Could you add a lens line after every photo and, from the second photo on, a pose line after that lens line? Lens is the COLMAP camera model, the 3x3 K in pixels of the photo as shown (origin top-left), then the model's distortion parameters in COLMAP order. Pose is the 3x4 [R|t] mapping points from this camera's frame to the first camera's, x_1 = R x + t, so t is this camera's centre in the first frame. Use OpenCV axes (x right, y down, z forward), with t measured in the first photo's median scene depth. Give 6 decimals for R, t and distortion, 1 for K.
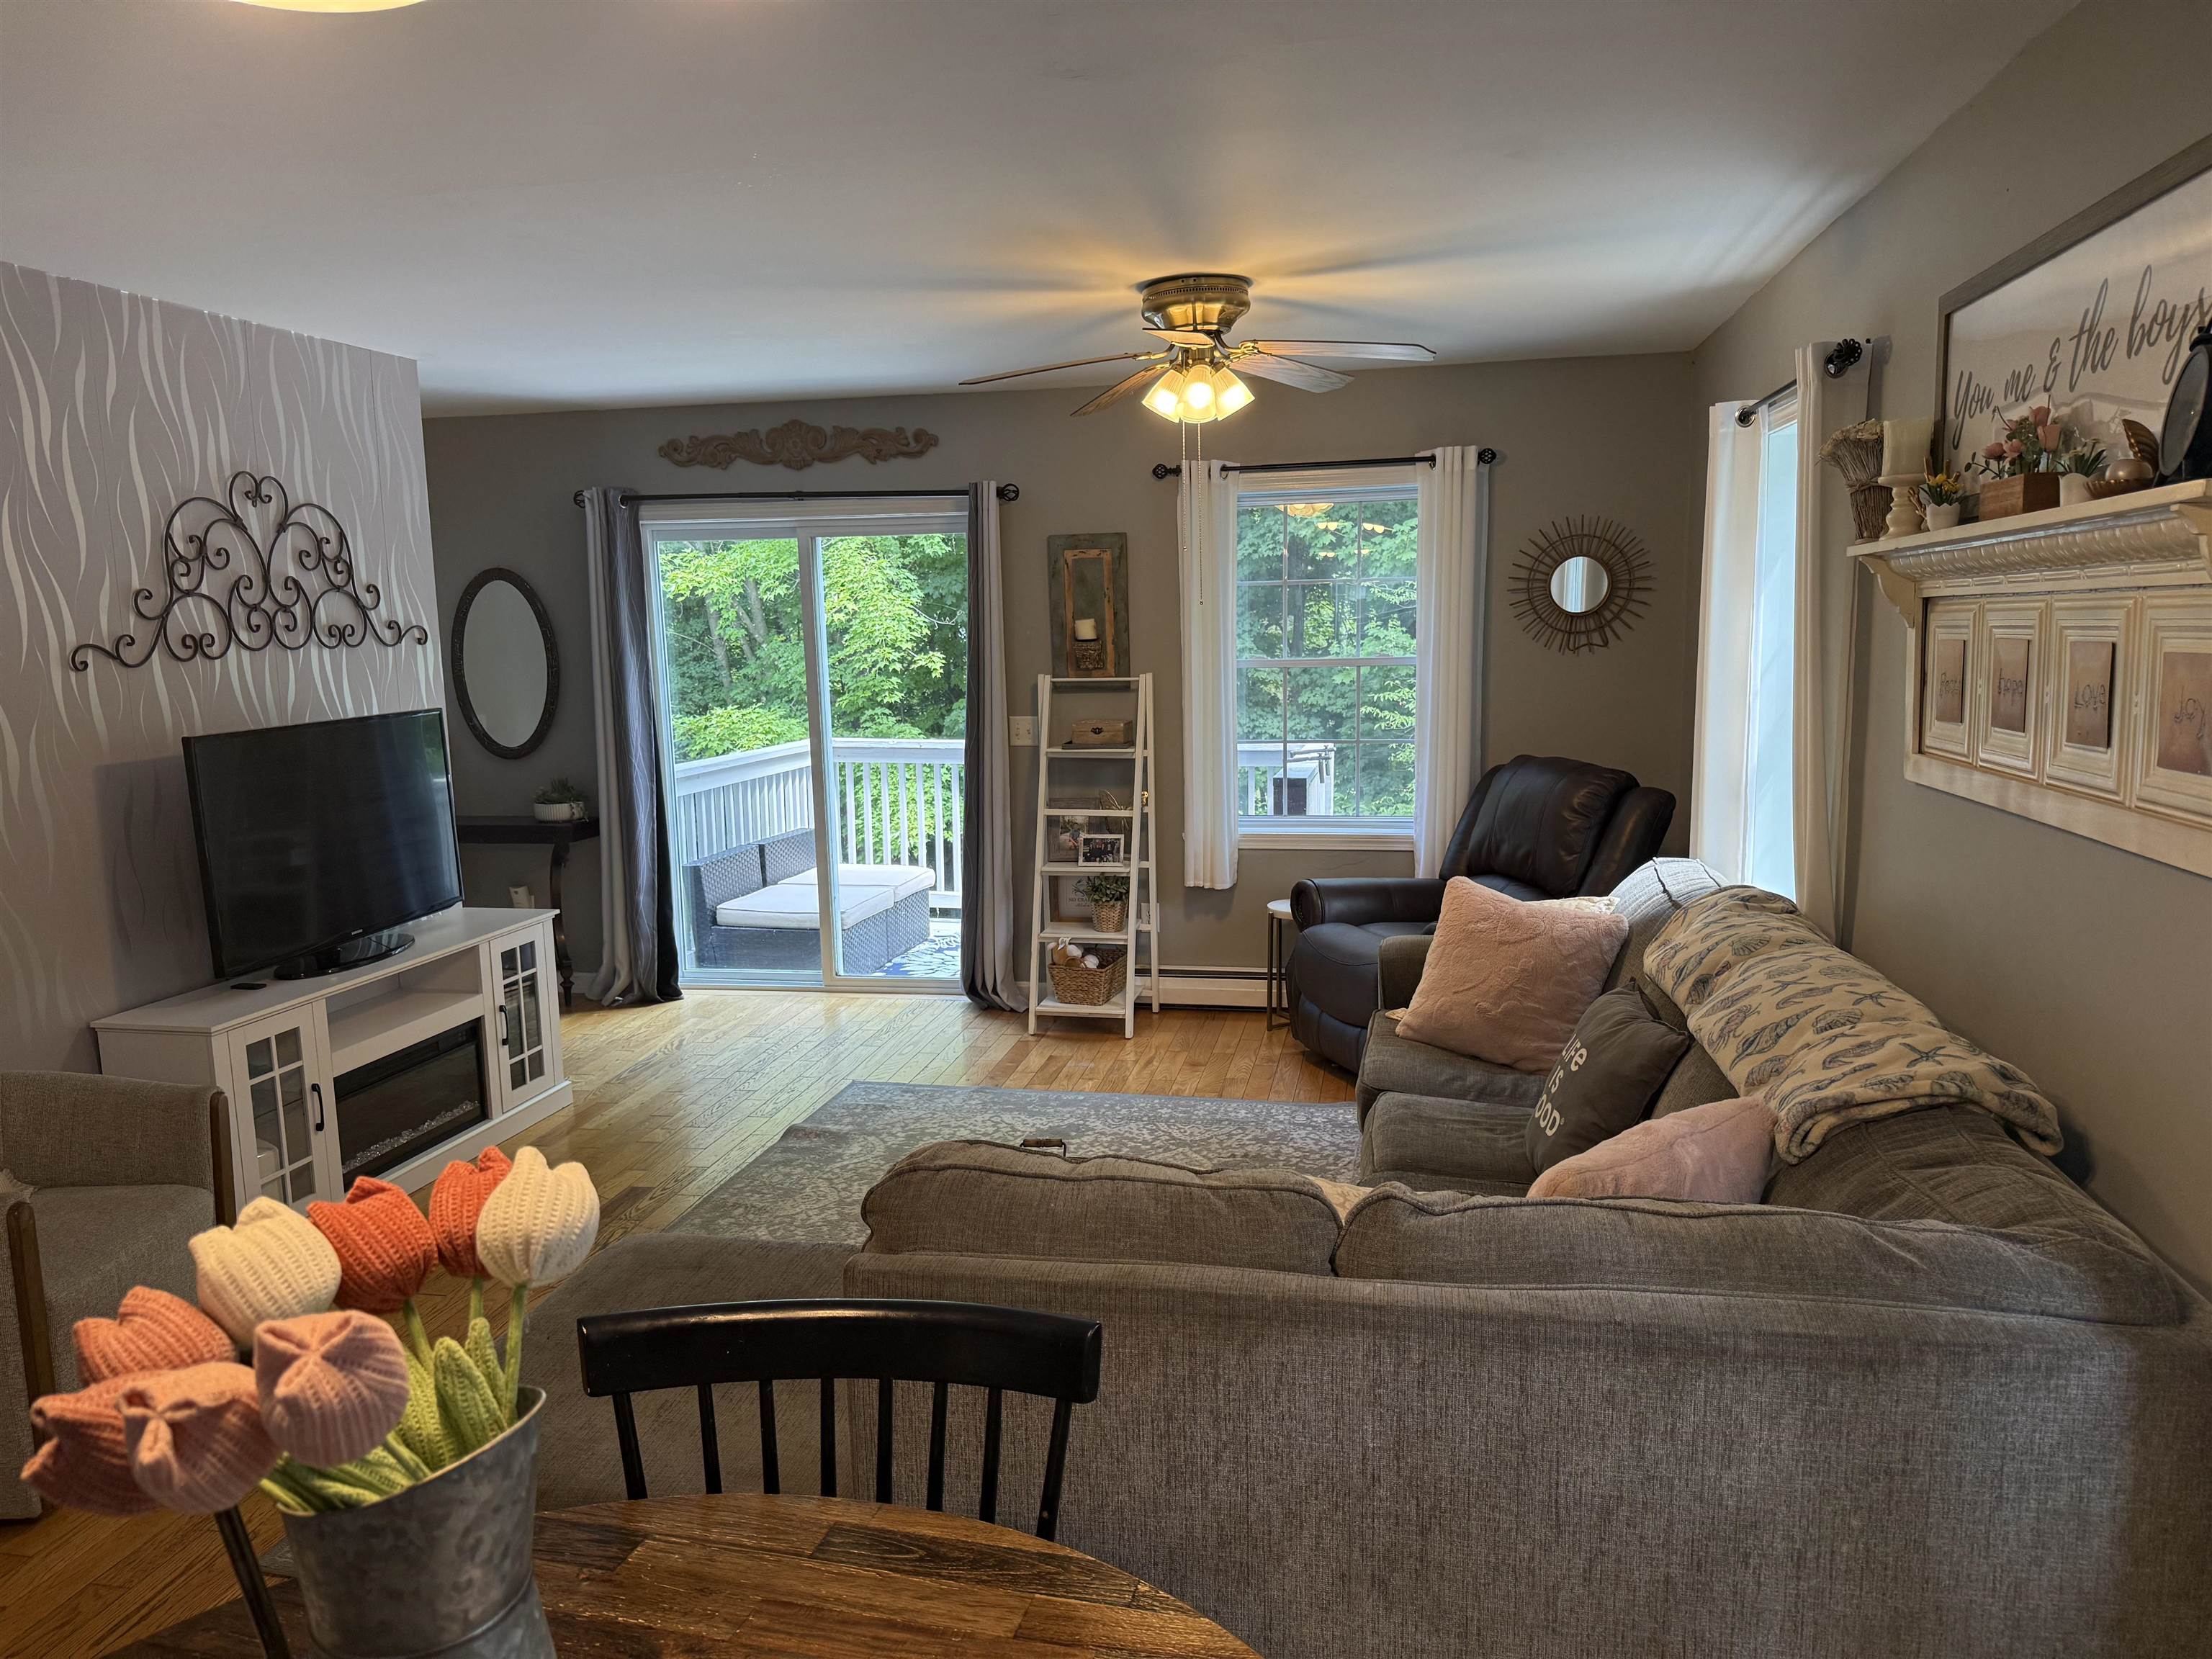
lens RADIAL K [[1547.9, 0, 1116.5], [0, 1547.9, 840.7], [0, 0, 1]] dist [0.095712, -0.134929]
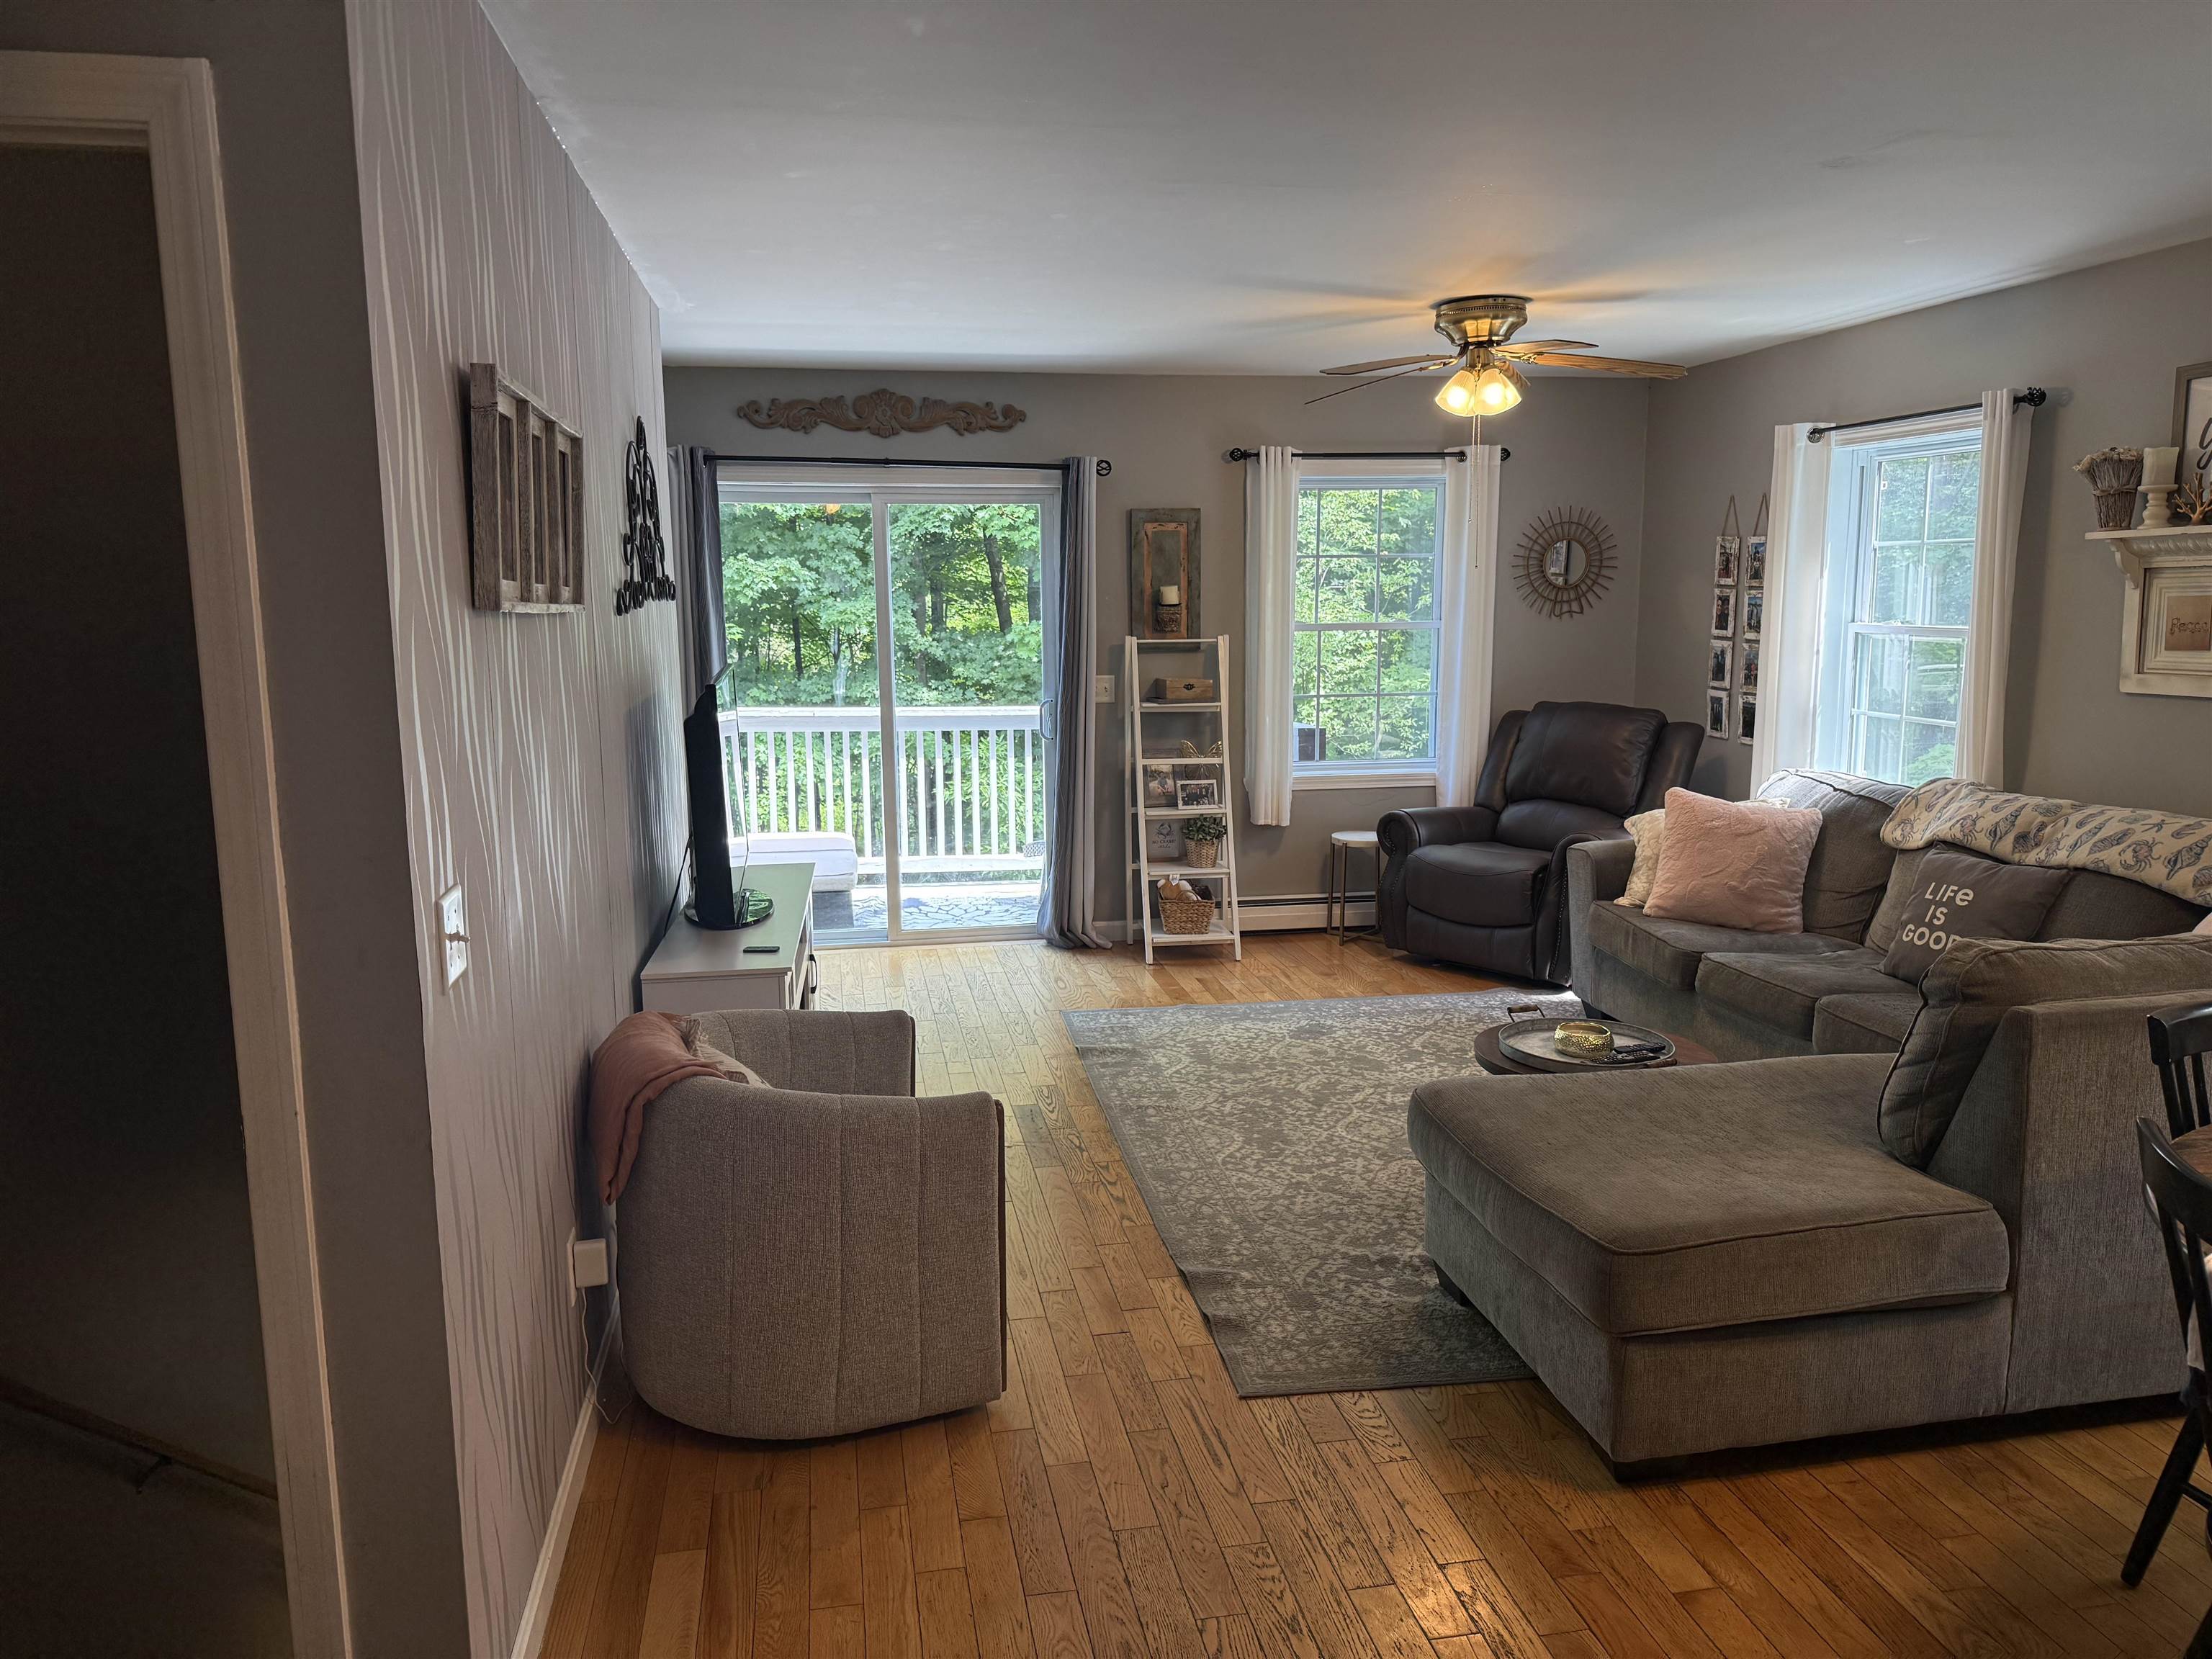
lens RADIAL K [[1549.6, 0, 1103.0], [0, 1549.6, 833.7], [0, 0, 1]] dist [0.091958, -0.138530]
pose [[0.930965, -0.043286, 0.362533, -0.475154], [0.042028, 0.999052, 0.011360, 0.018681], [-0.362681, 0.004661, 0.931902, -0.010600]]
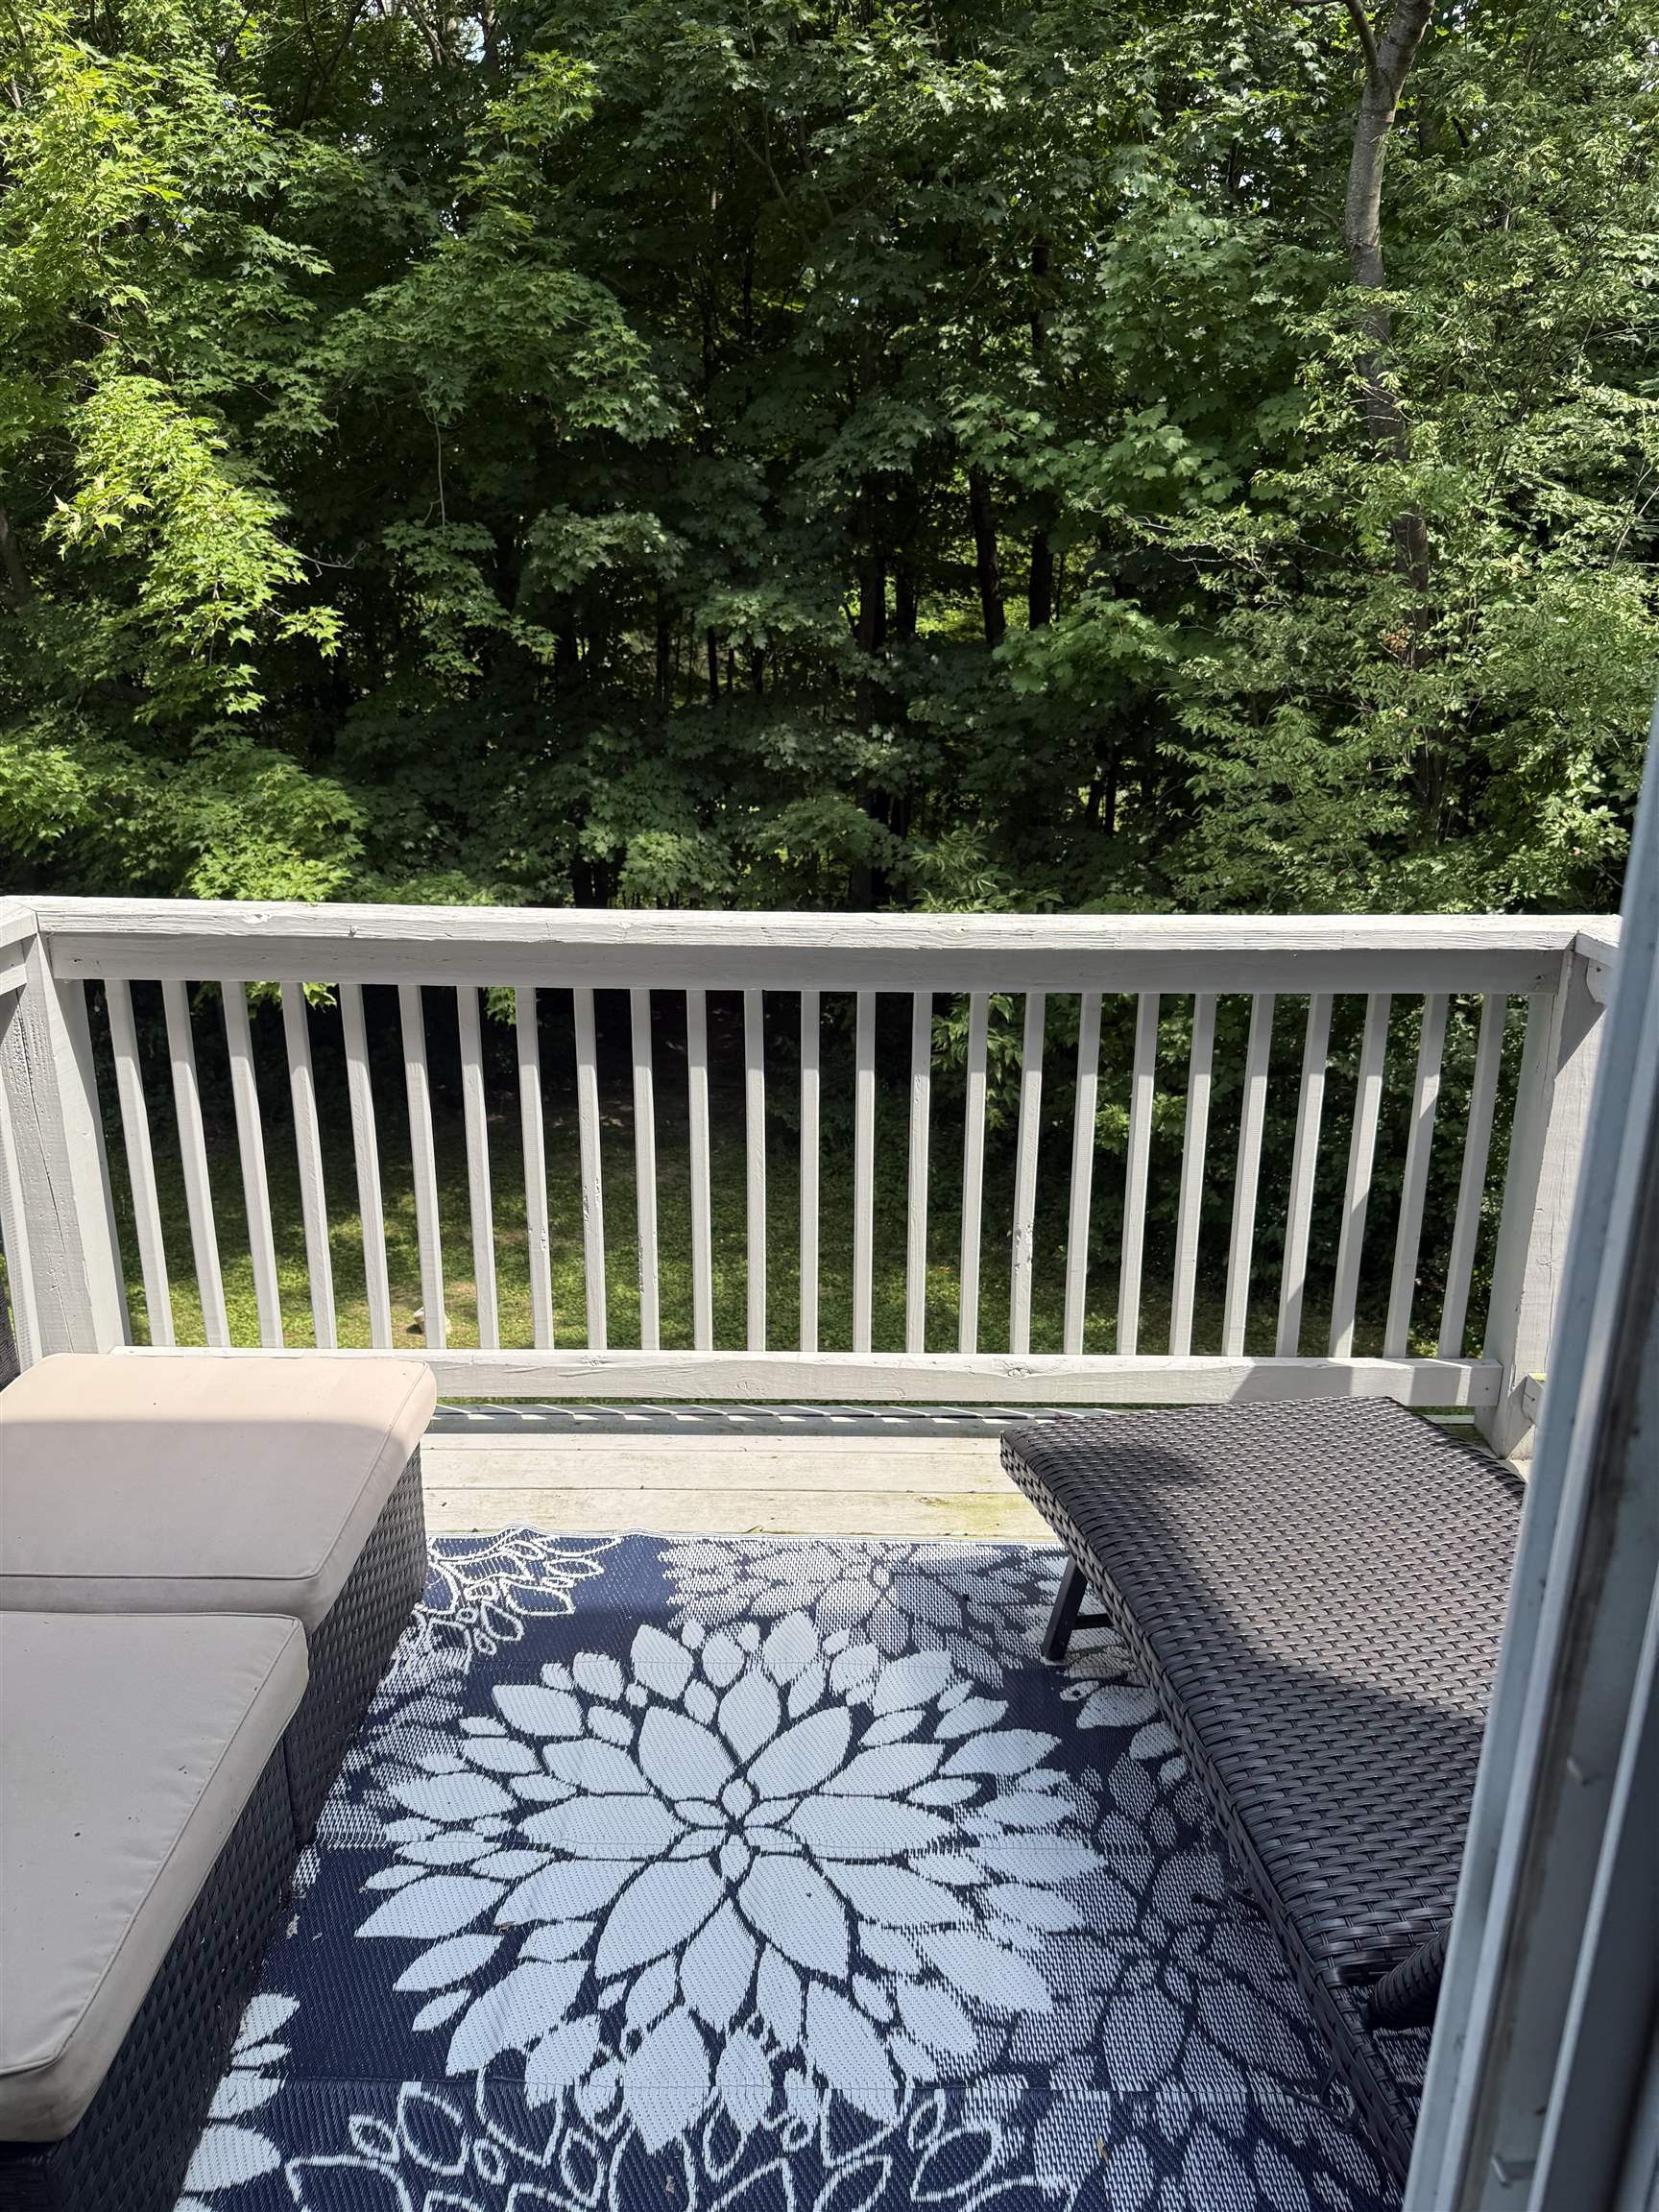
lens RADIAL K [[1549.6, 0, 827.0], [0, 1549.6, 1108.5], [0, 0, 1]] dist [0.091958, -0.138530]
pose [[0.978210, -0.046833, 0.202267, -0.153185], [0.011442, 0.984906, 0.172713, -0.116574], [-0.207303, -0.166636, 0.963980, 0.972743]]
